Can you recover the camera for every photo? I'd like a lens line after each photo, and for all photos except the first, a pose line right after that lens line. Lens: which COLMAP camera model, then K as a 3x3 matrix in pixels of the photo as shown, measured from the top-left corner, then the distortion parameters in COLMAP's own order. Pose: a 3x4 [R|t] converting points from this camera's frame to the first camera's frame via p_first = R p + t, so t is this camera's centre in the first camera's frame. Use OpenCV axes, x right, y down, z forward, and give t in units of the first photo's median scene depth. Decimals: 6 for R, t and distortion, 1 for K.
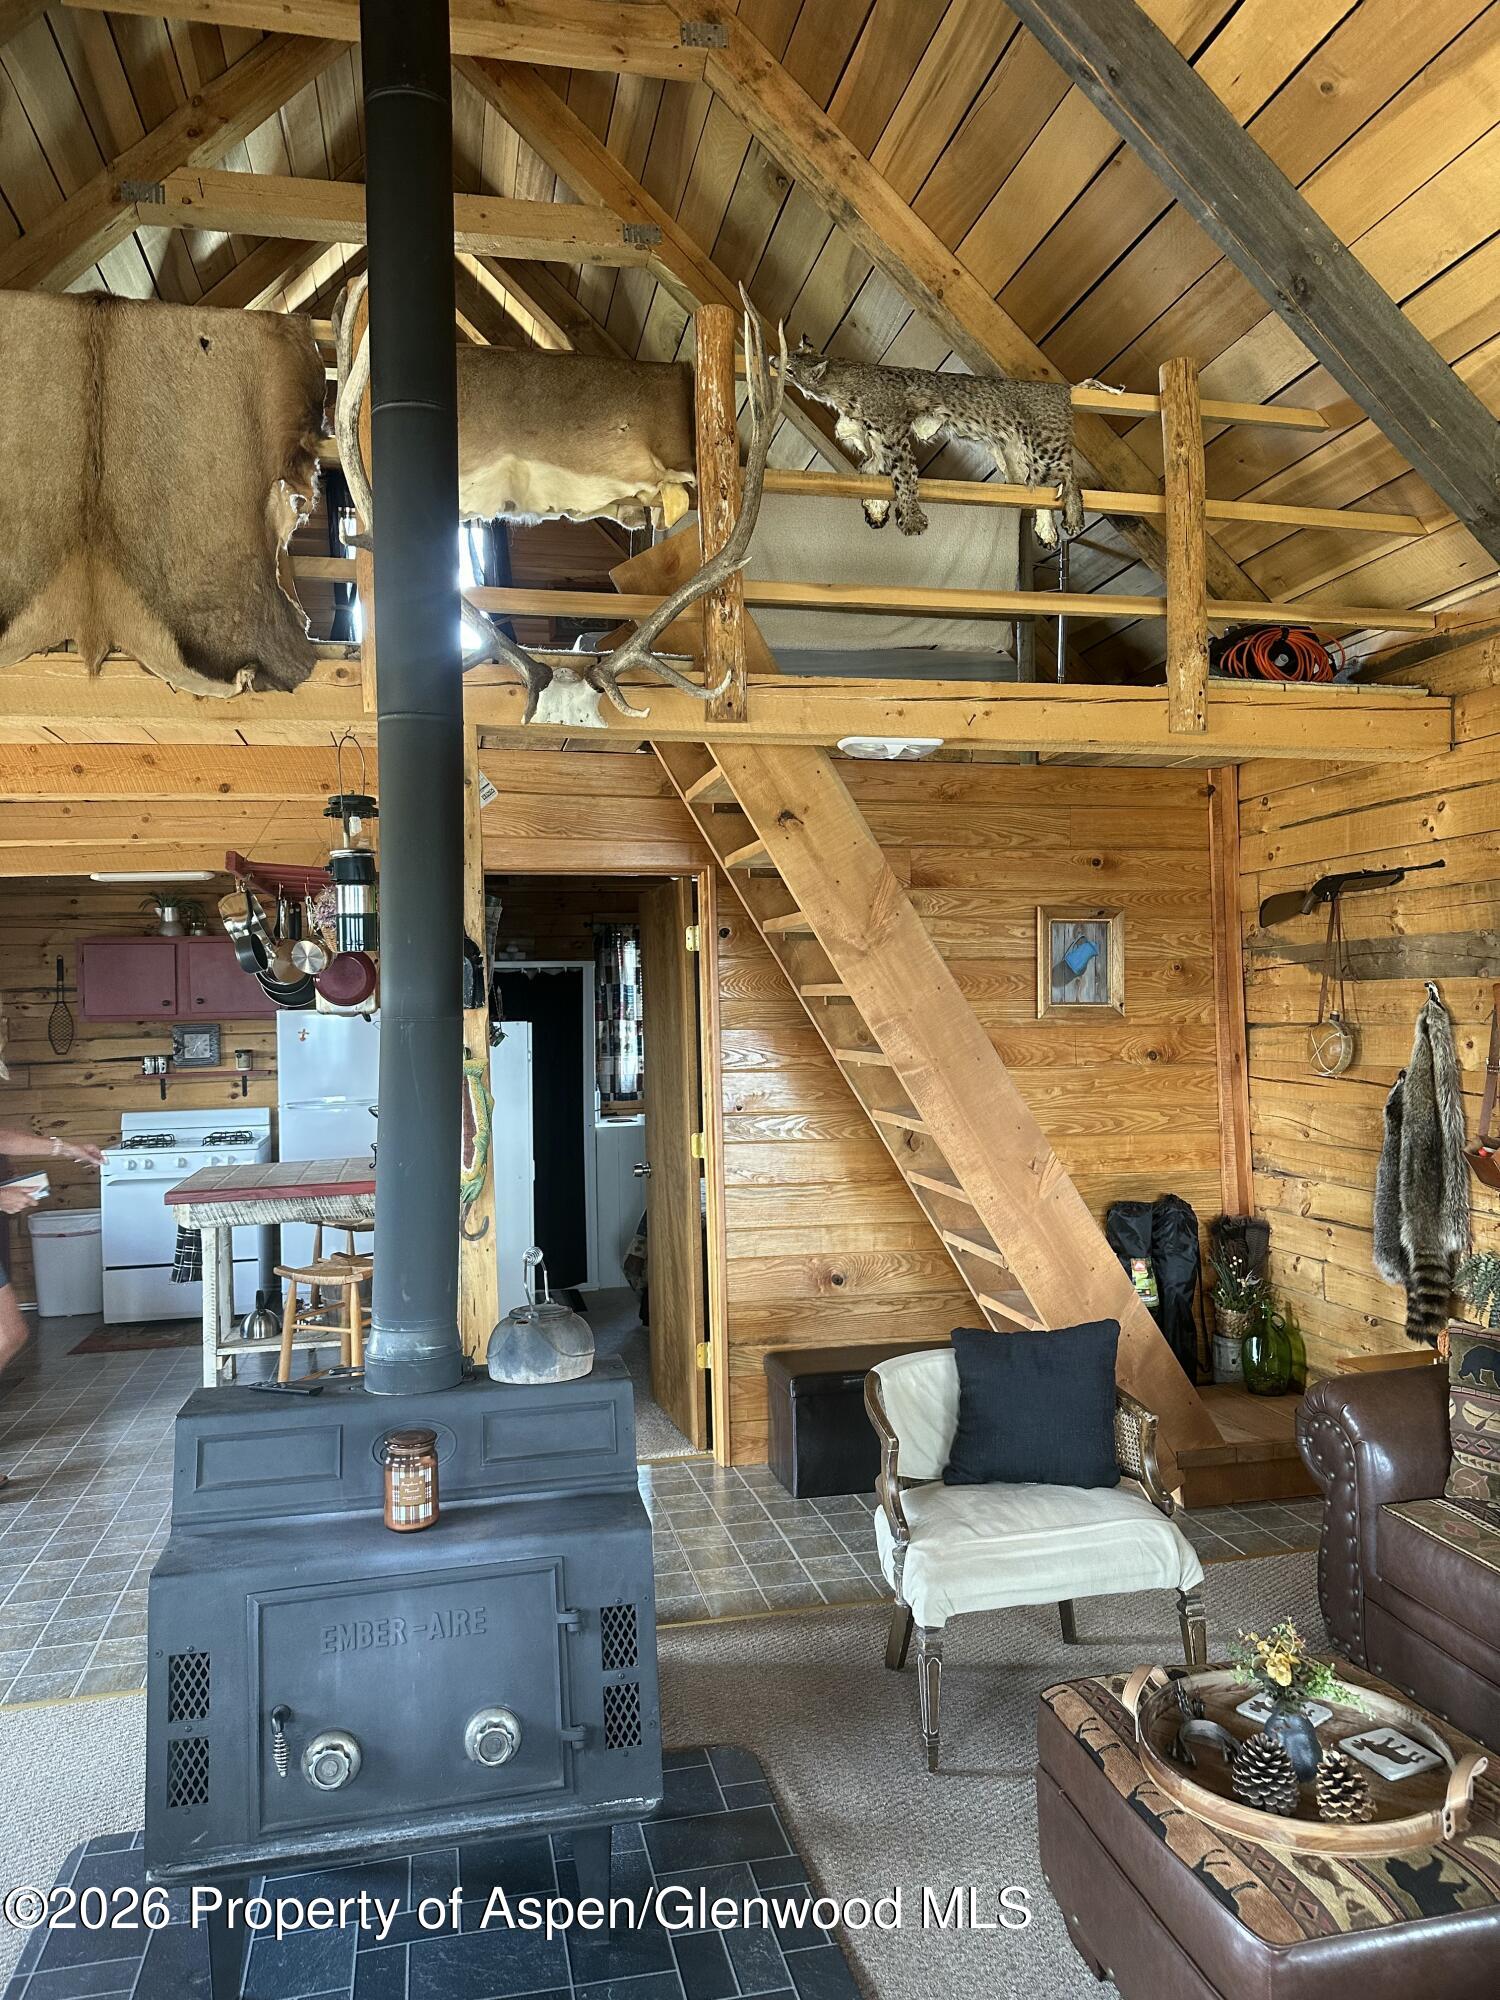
lens RADIAL K [[1388.6, 0, 758.3], [0, 1388.6, 996.5], [0, 0, 1]] dist [0.025237, -0.024785]
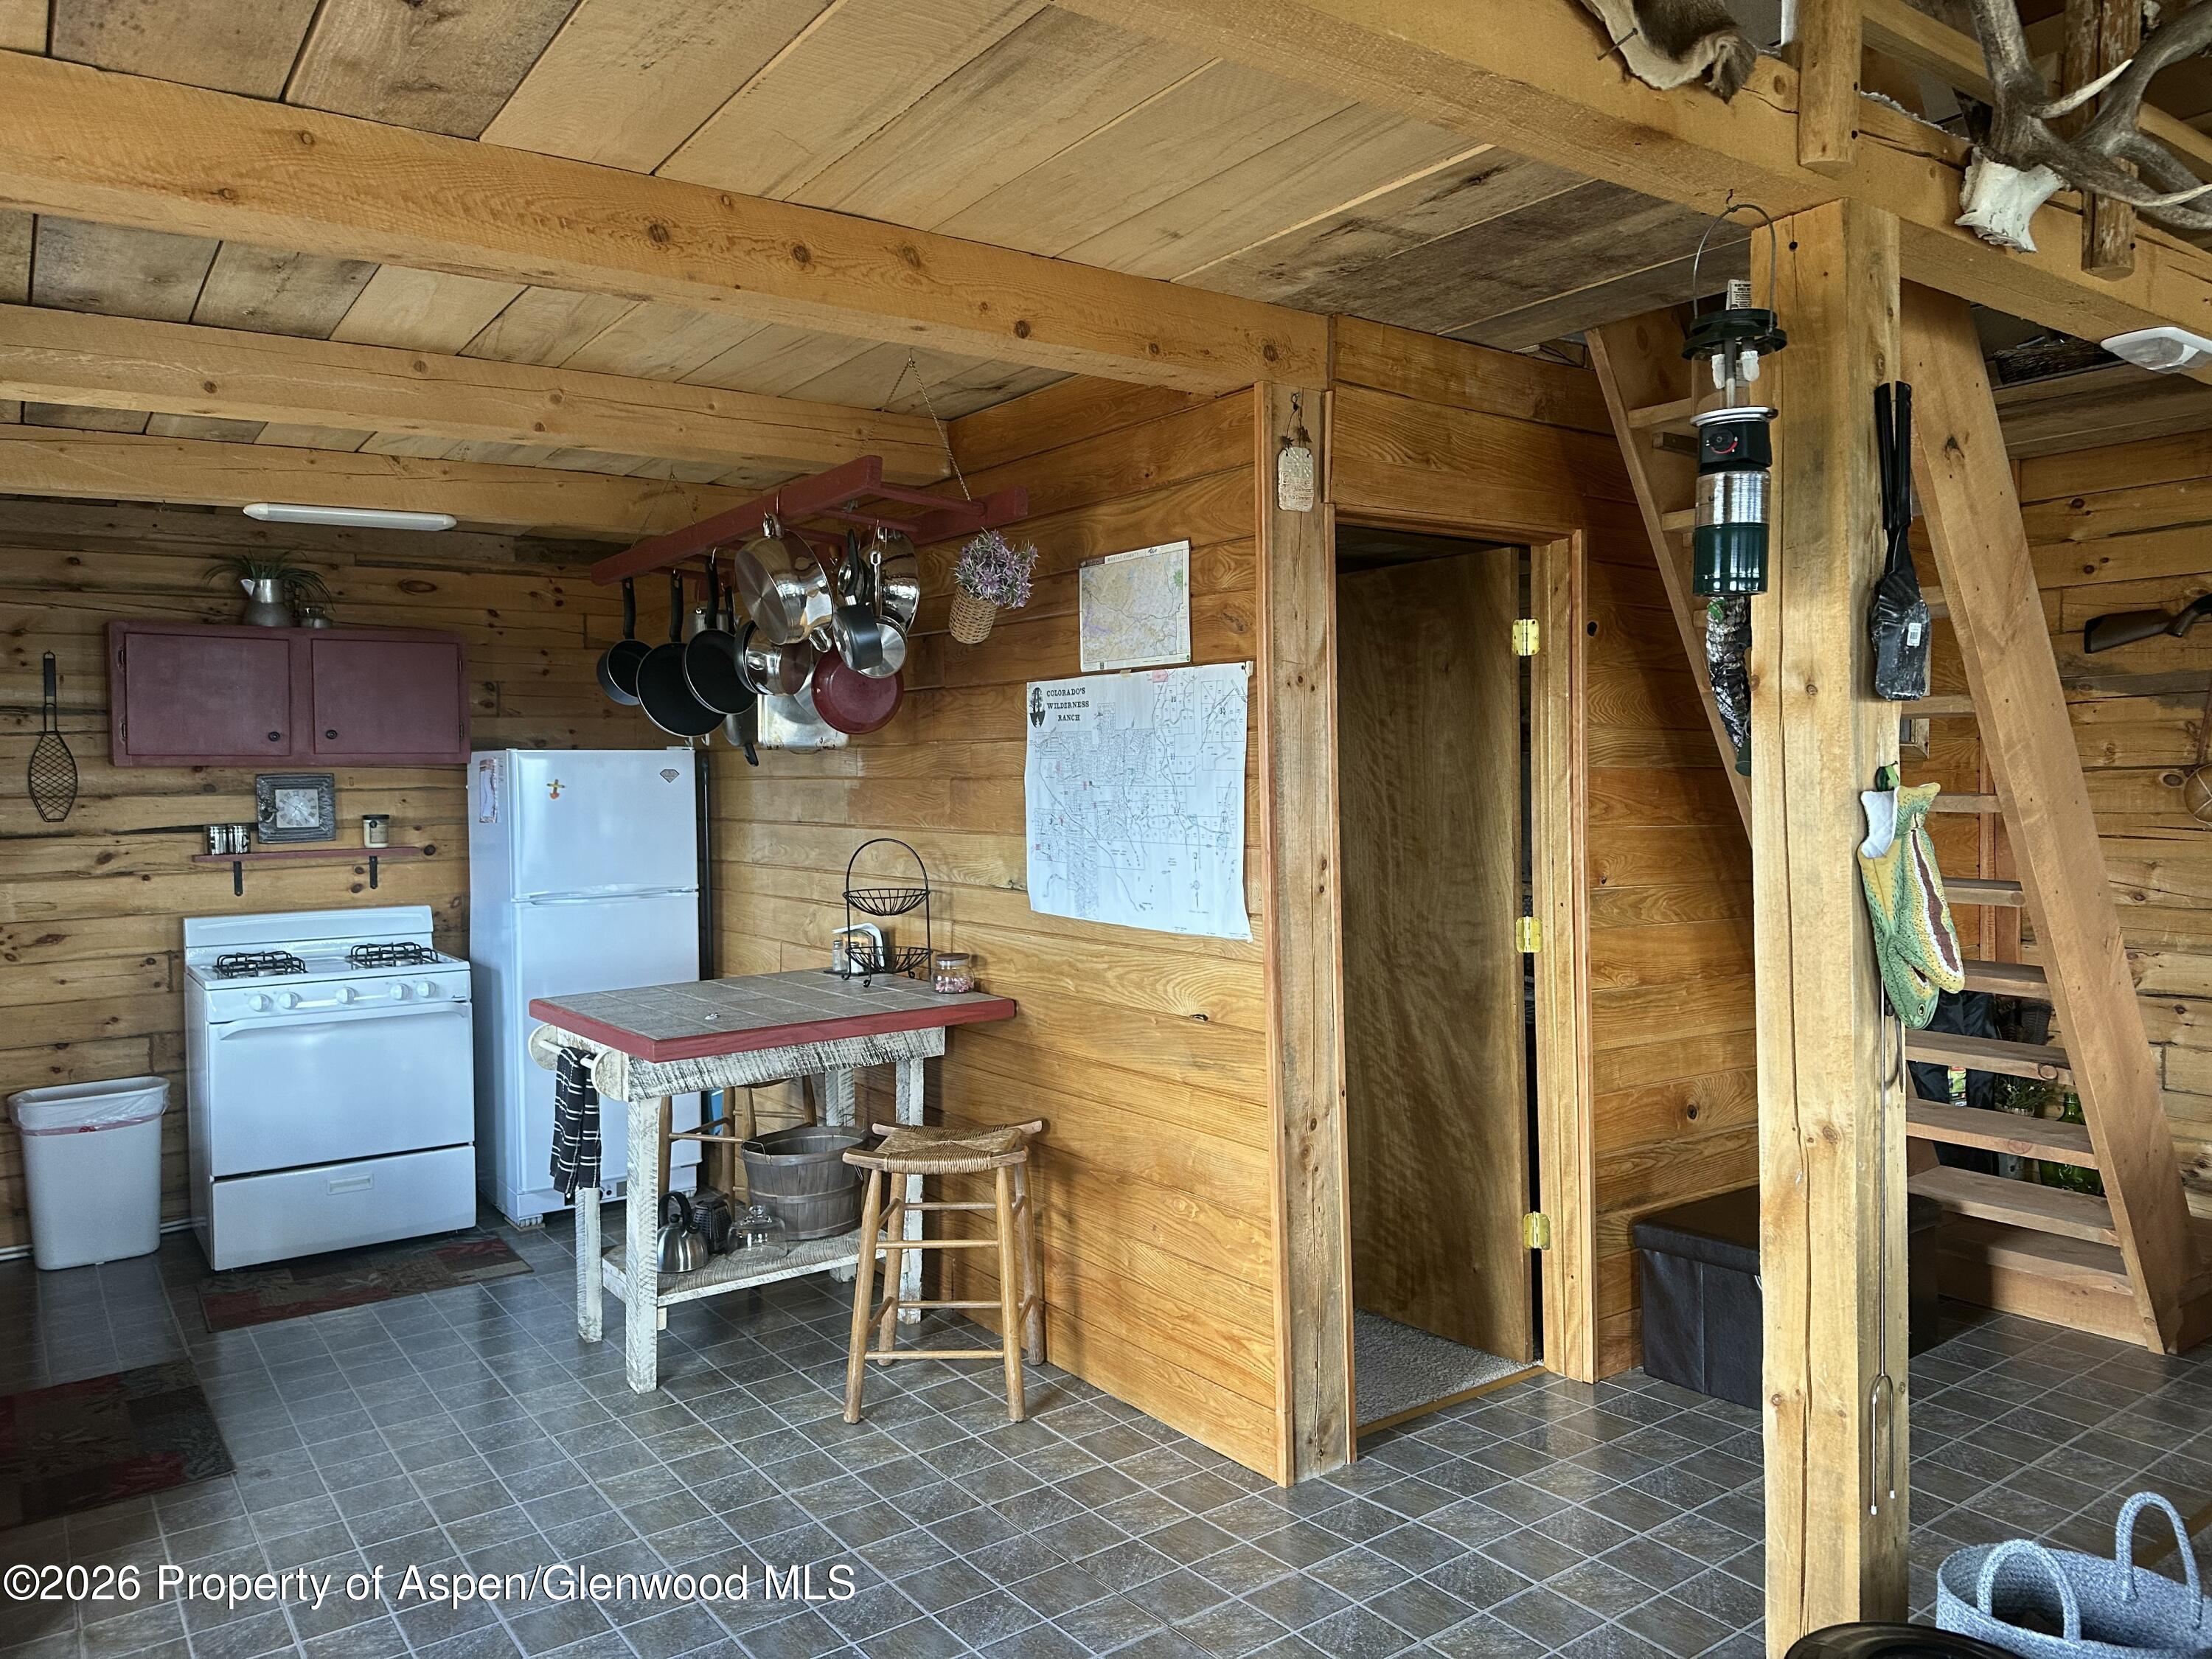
lens RADIAL K [[1535.8, 0, 1117.8], [0, 1535.8, 811.2], [0, 0, 1]] dist [0.025237, -0.024785]
pose [[0.921896, -0.000387, 0.387438, -0.349265], [-0.008442, 0.999742, 0.021084, 0.020313], [-0.387346, -0.022708, 0.921655, 0.237750]]
